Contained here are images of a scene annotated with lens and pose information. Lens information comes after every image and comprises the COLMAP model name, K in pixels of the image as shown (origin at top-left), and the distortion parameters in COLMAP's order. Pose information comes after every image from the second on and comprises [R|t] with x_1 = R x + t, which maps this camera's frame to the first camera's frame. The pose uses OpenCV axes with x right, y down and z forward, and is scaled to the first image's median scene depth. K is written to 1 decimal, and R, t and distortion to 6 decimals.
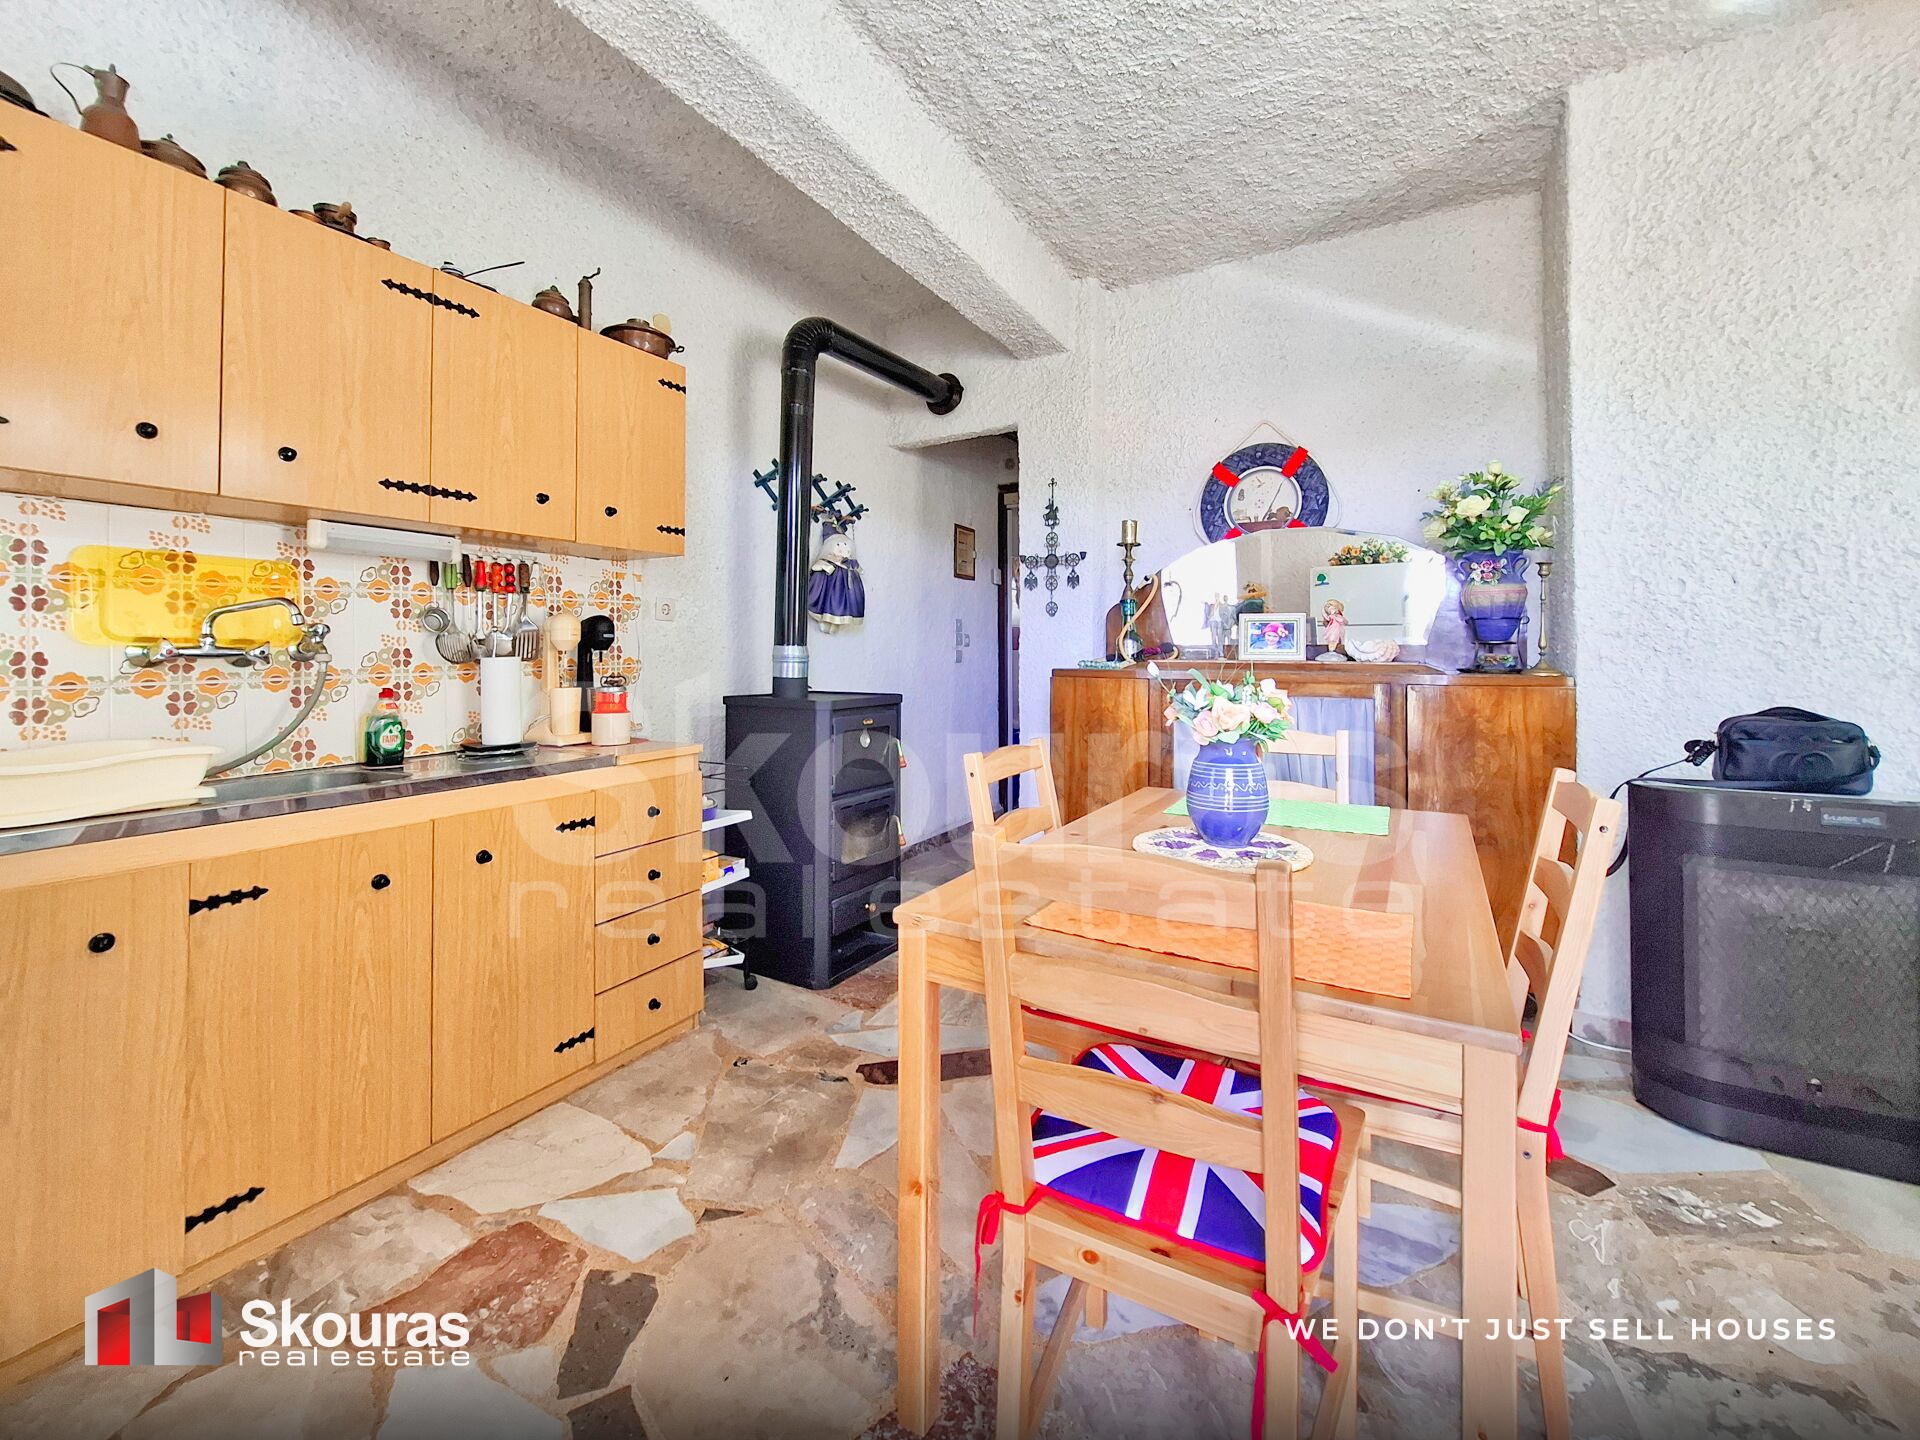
lens RADIAL K [[775.5, 0, 967.8], [0, 775.5, 643.9], [0, 0, 1]] dist [-0.013409, 0.001408]
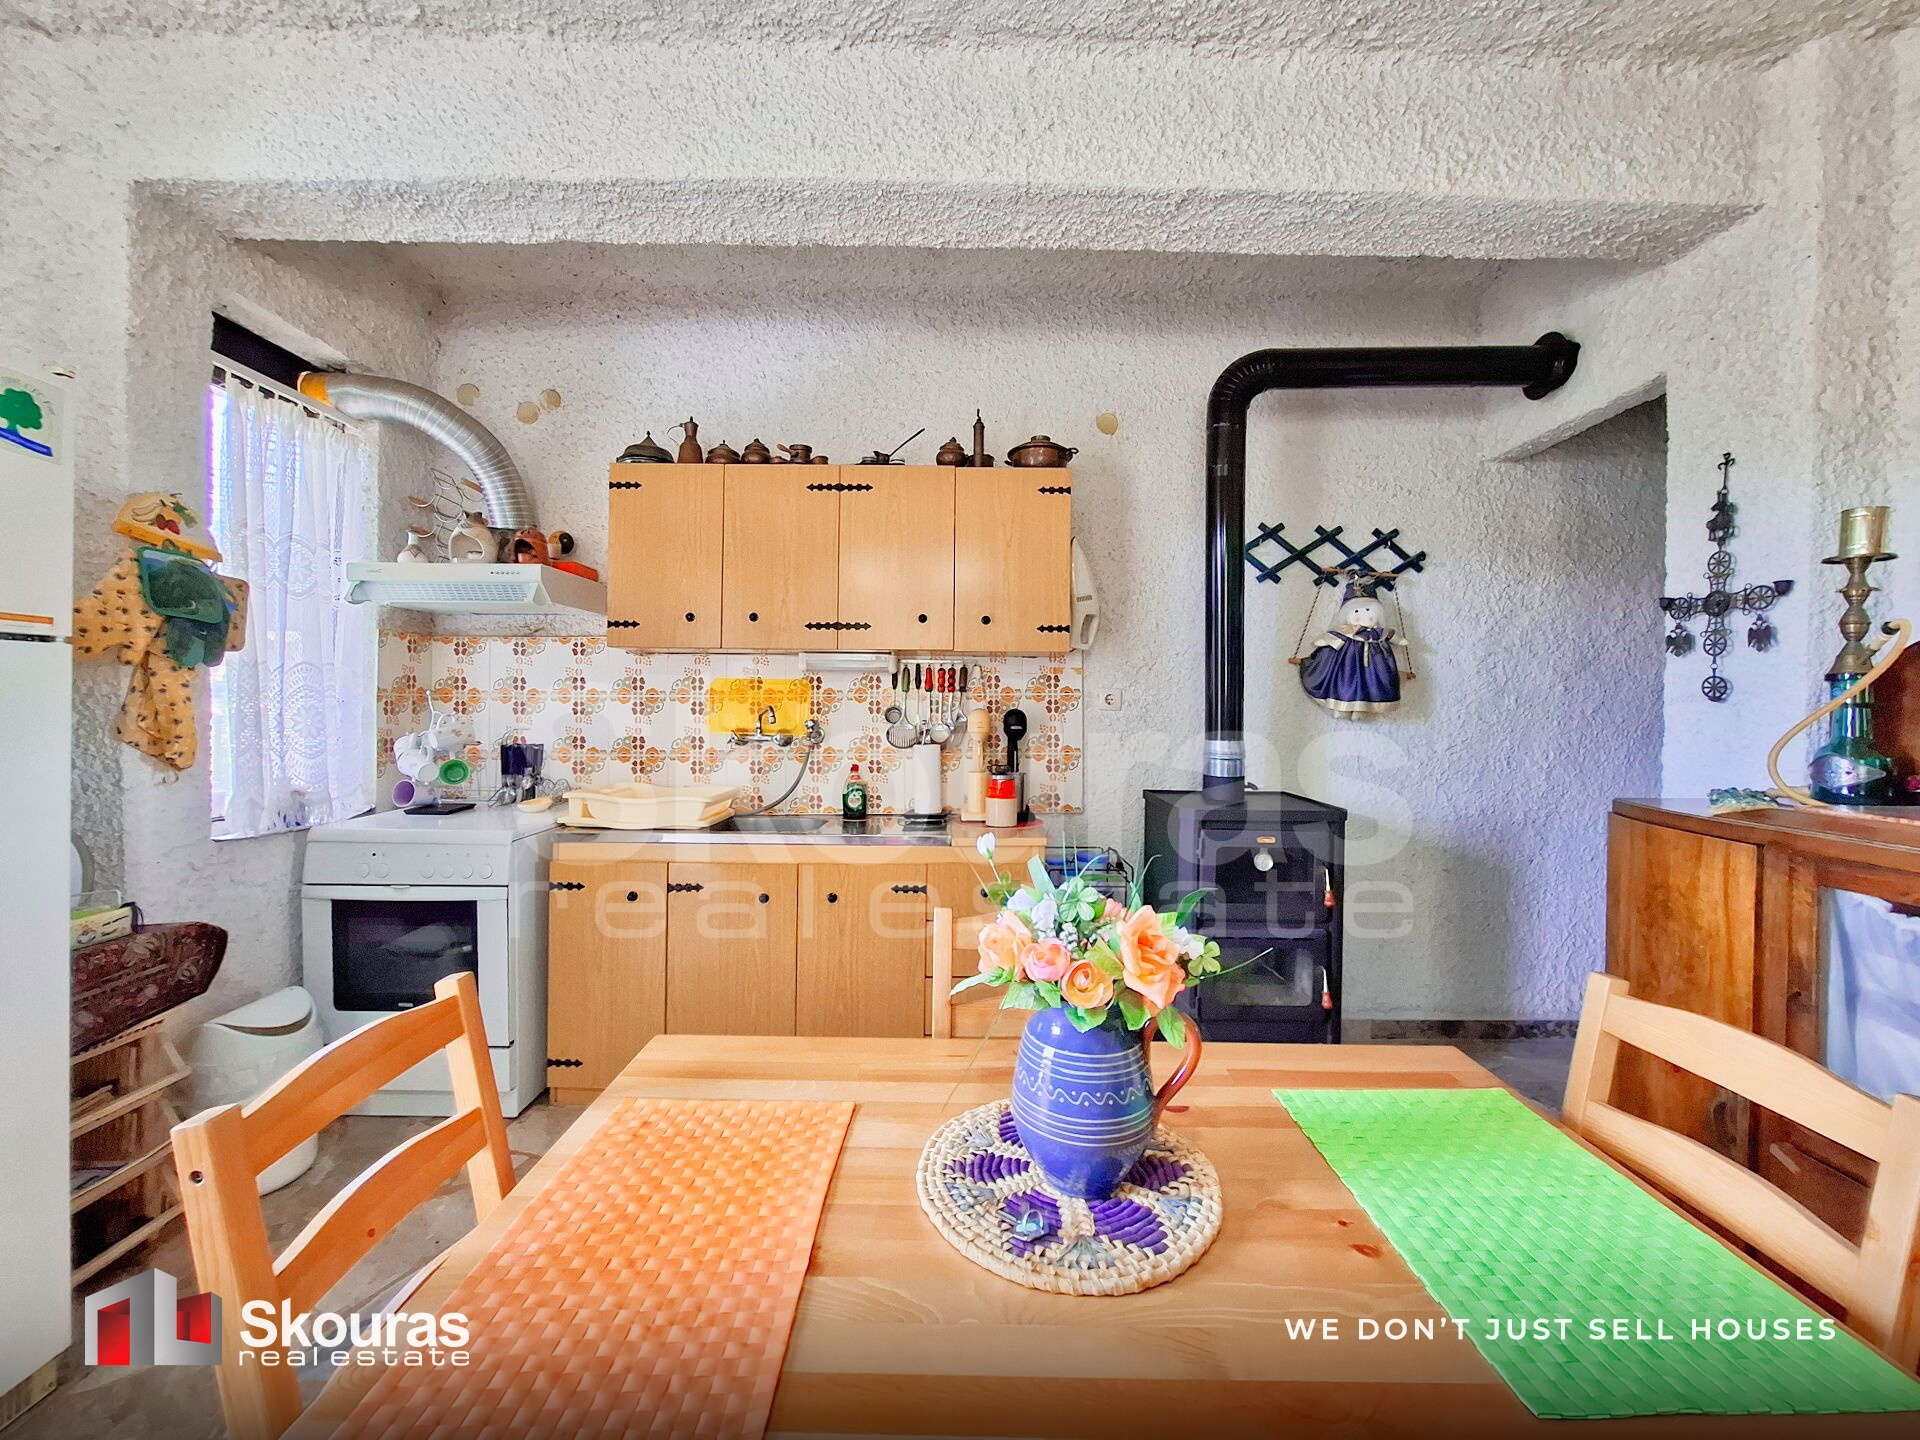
lens RADIAL K [[775.5, 0, 952.9], [0, 775.5, 701.2], [0, 0, 1]] dist [-0.013409, 0.001408]
pose [[0.493466, 0.003259, -0.869759, 0.634689], [-0.005854, 0.999983, 0.000425, -0.066936], [0.869745, 0.004882, 0.493477, 0.501819]]
